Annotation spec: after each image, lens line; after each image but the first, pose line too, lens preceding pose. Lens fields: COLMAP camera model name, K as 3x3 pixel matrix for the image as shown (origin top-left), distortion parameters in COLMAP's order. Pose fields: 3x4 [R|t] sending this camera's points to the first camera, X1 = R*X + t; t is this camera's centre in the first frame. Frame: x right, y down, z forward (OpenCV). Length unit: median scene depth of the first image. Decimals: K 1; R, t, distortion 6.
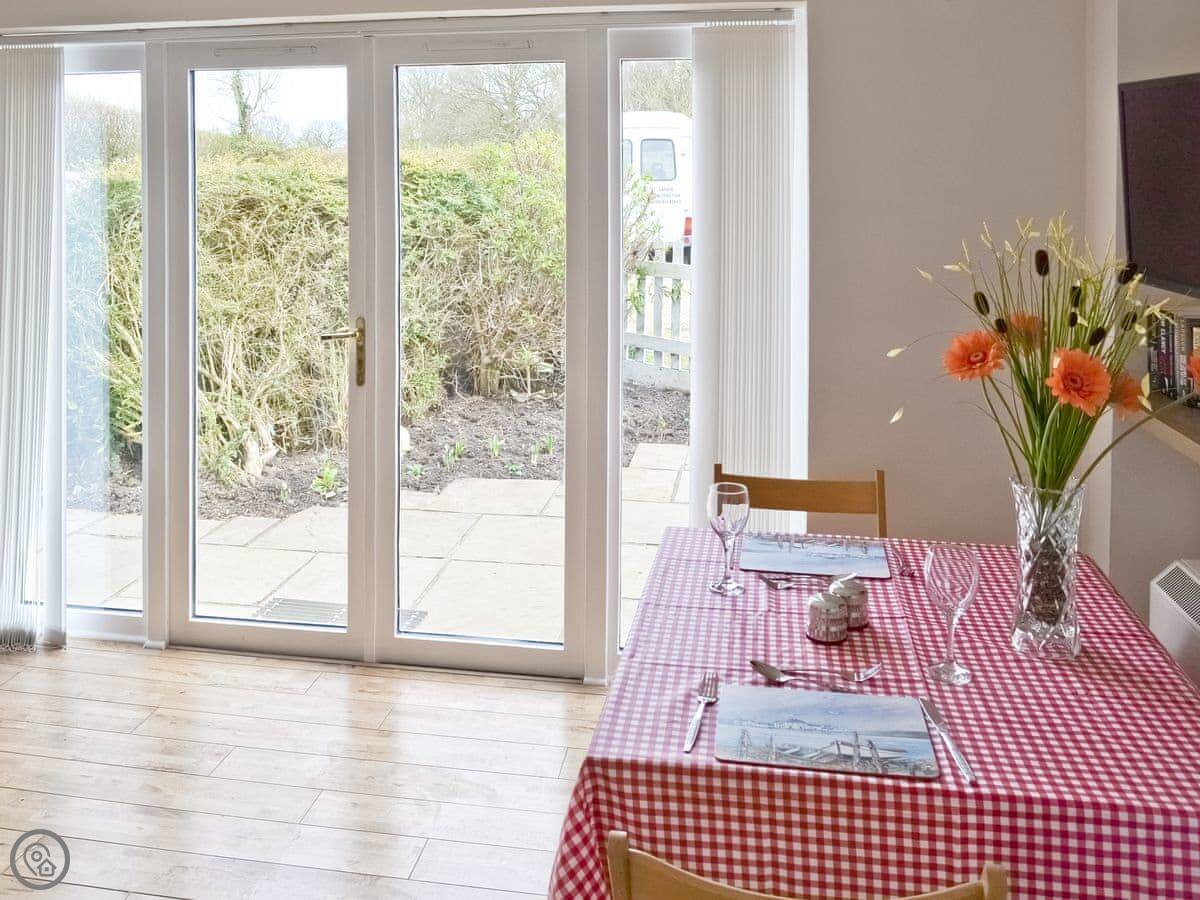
lens RADIAL K [[1067.8, 0, 600.0], [0, 1067.8, 450.0], [0, 0, 1]] dist [-0.048480, 0.000278]
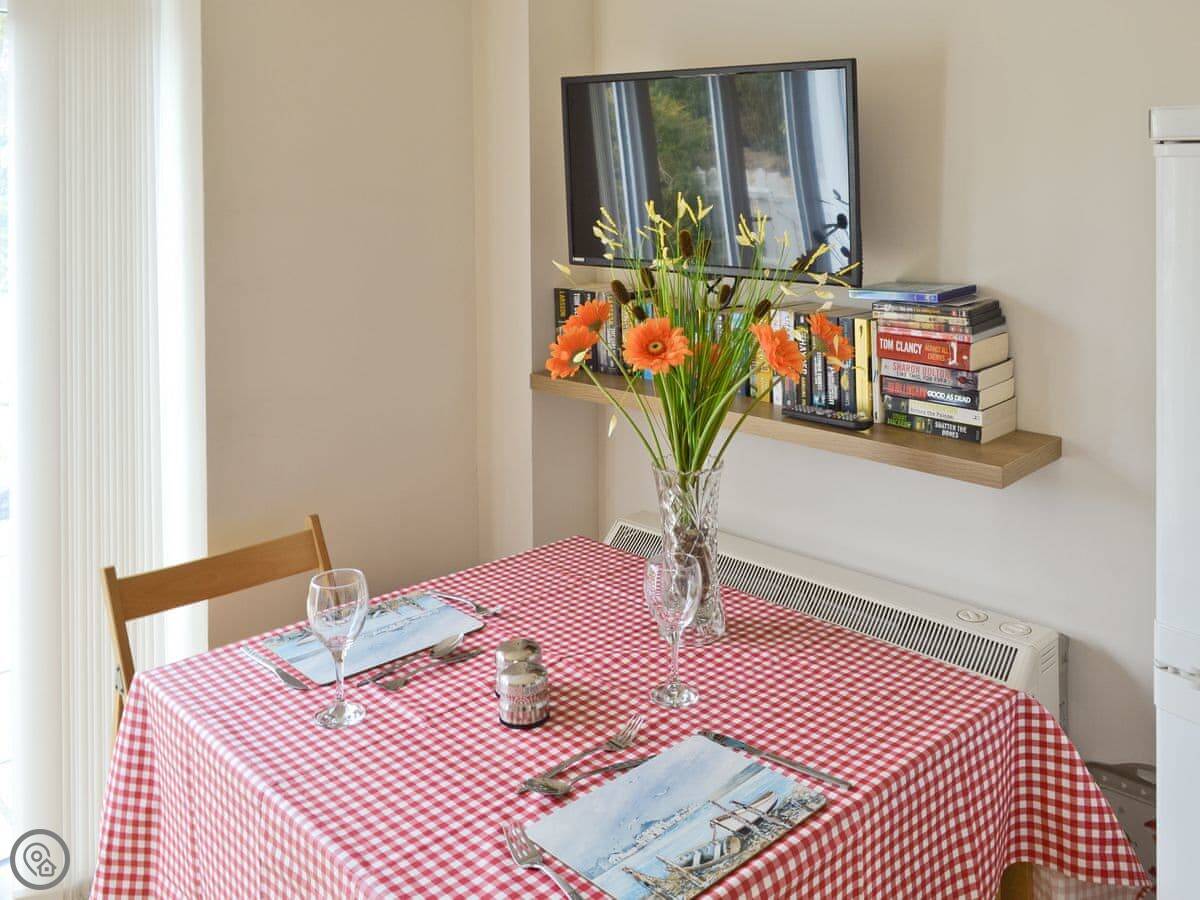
lens RADIAL K [[1067.8, 0, 600.0], [0, 1067.8, 450.0], [0, 0, 1]] dist [-0.048480, 0.000278]
pose [[0.588843, -0.220146, 0.777689, -0.237993], [0.223735, 0.968989, 0.104893, -0.066332], [-0.776664, 0.112231, 0.619837, 0.299188]]
